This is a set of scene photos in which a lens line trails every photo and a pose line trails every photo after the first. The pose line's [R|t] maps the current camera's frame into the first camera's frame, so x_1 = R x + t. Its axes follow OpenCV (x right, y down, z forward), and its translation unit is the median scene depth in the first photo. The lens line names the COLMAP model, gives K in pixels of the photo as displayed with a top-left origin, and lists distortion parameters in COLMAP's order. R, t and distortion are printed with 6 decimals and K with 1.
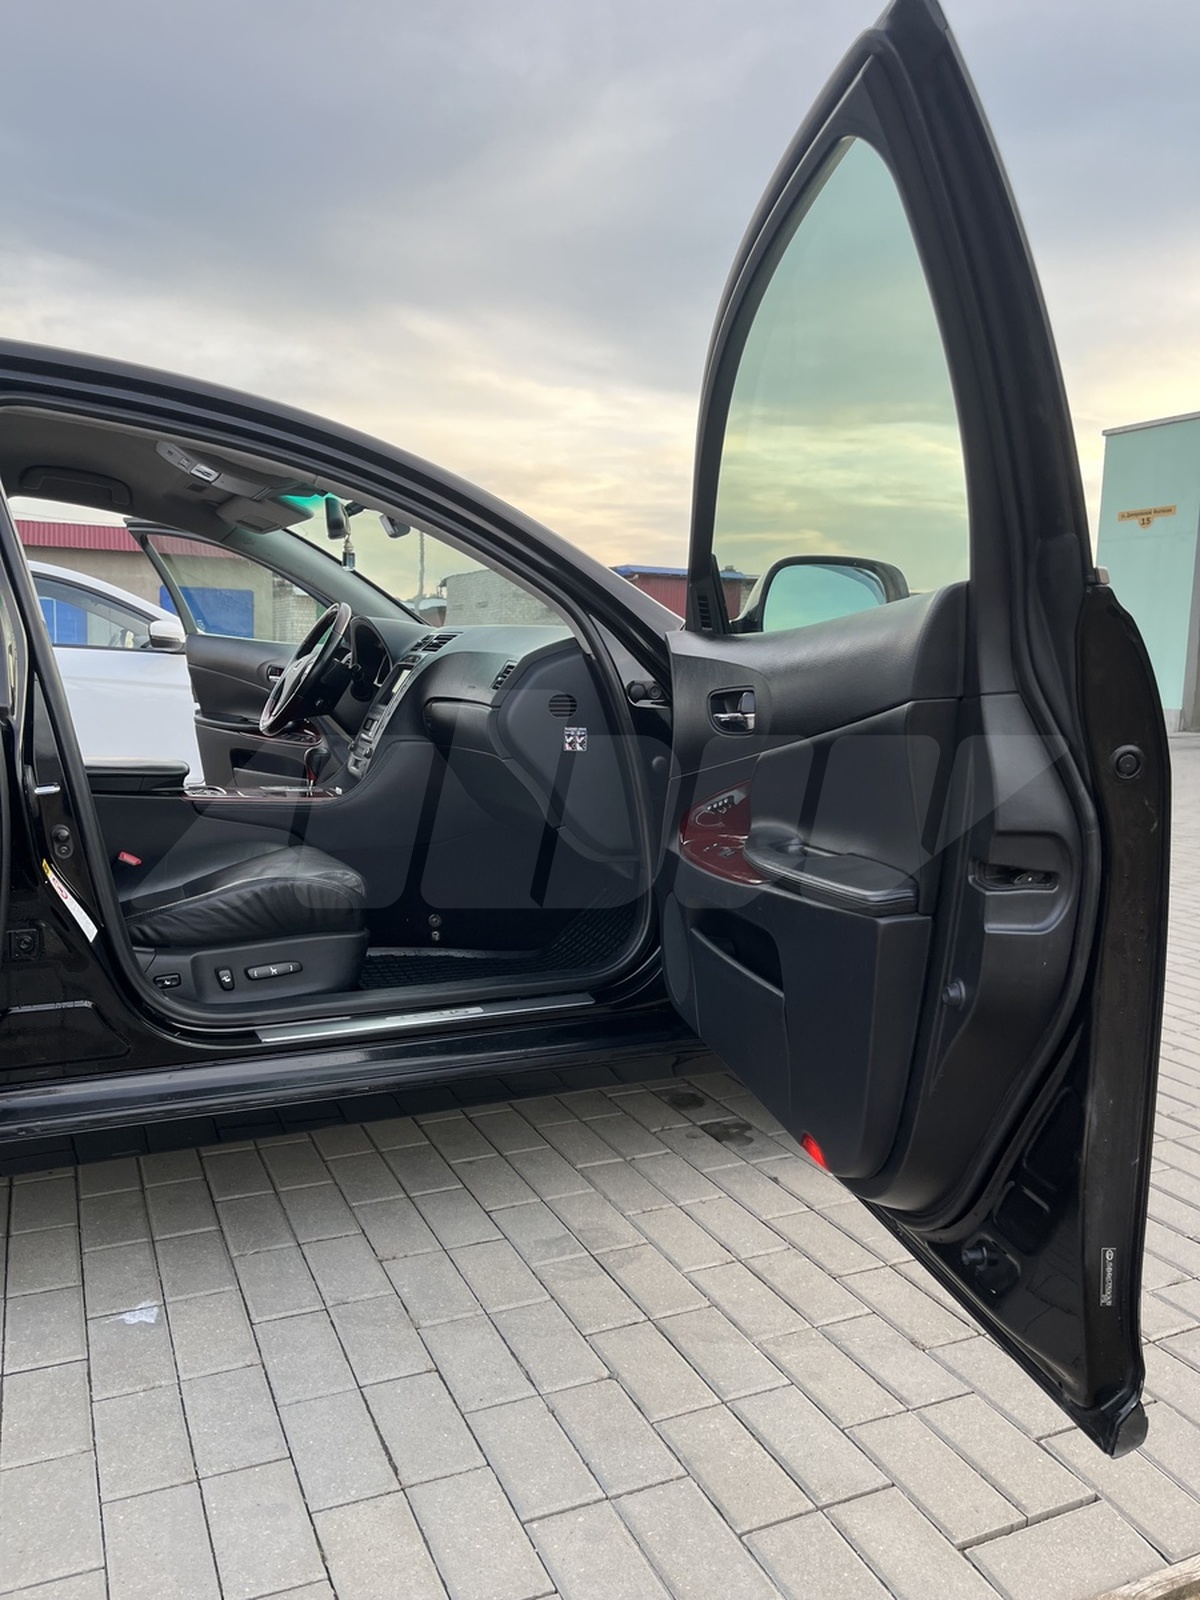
lens RADIAL K [[1197.0, 0, 597.8], [0, 1197.0, 791.1], [0, 0, 1]] dist [0.059455, -0.079541]
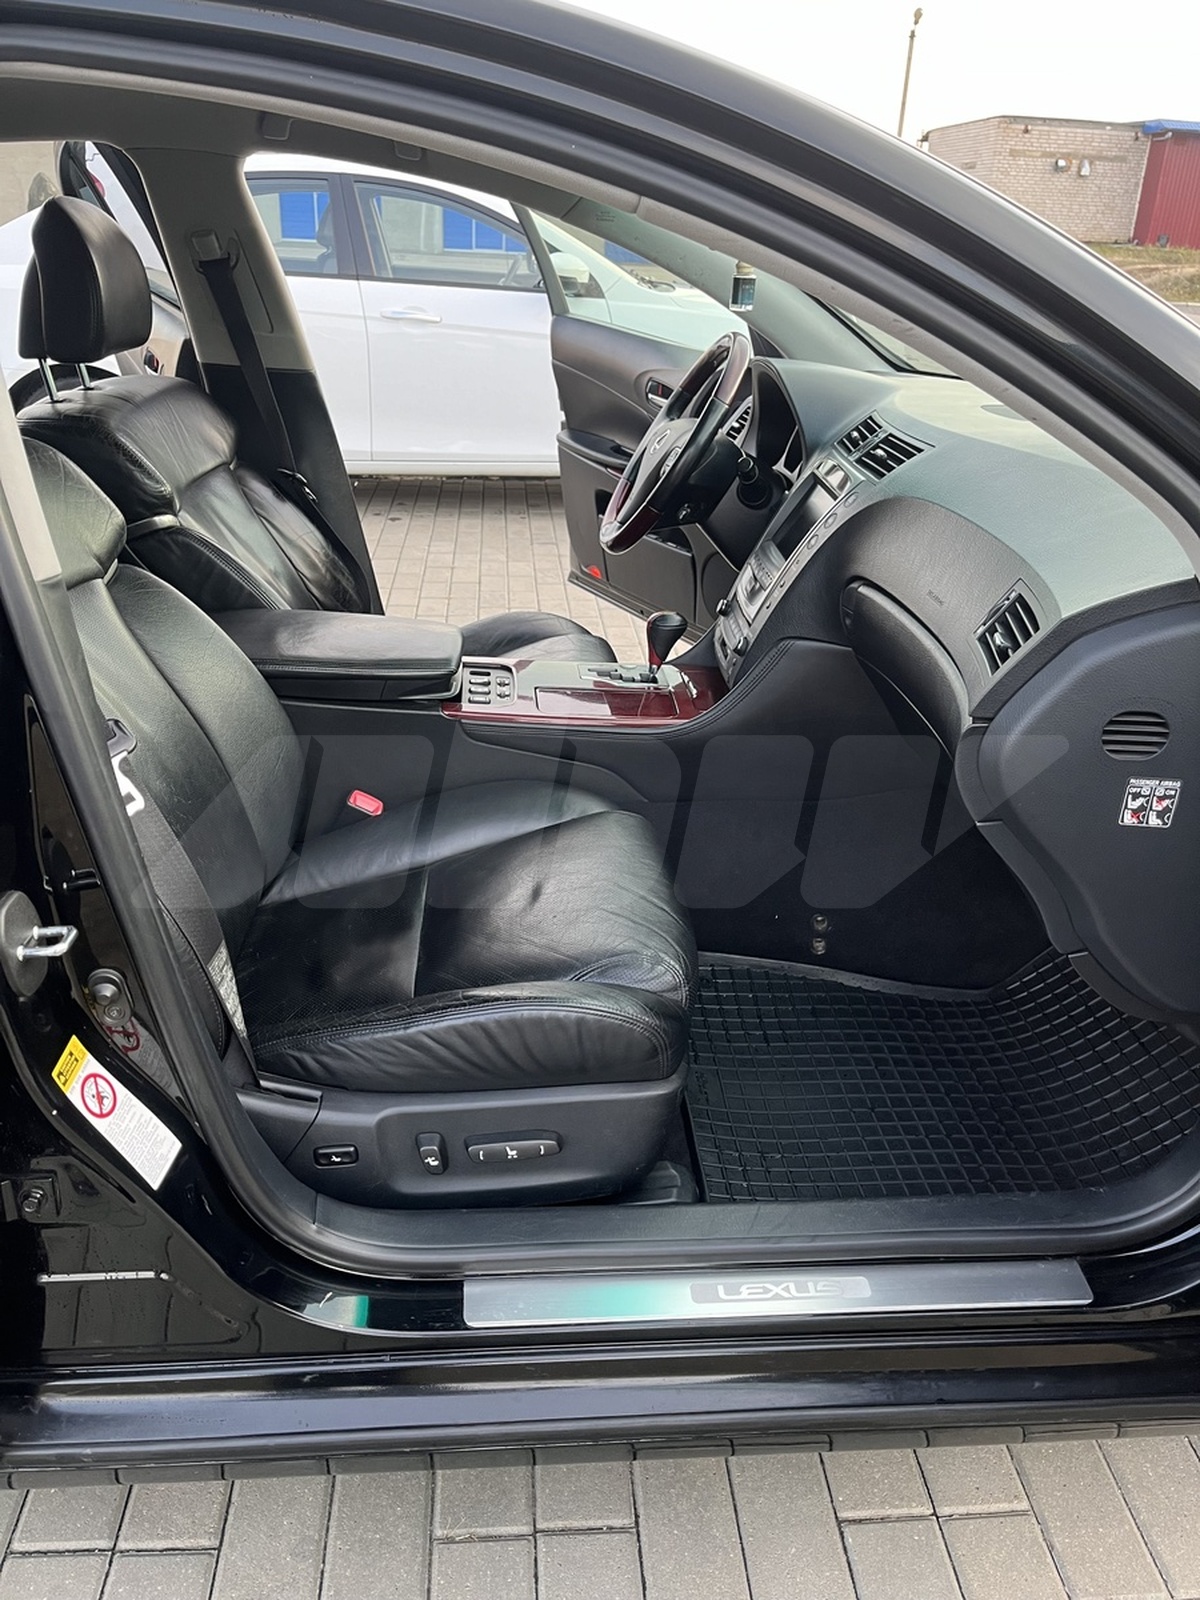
lens RADIAL K [[1197.0, 0, 597.8], [0, 1197.0, 791.1], [0, 0, 1]] dist [0.059455, -0.079541]
pose [[0.936053, 0.161549, -0.312581, -0.073292], [-0.052653, 0.942678, 0.329523, -0.190399], [0.347898, -0.291992, 0.890903, 0.513873]]
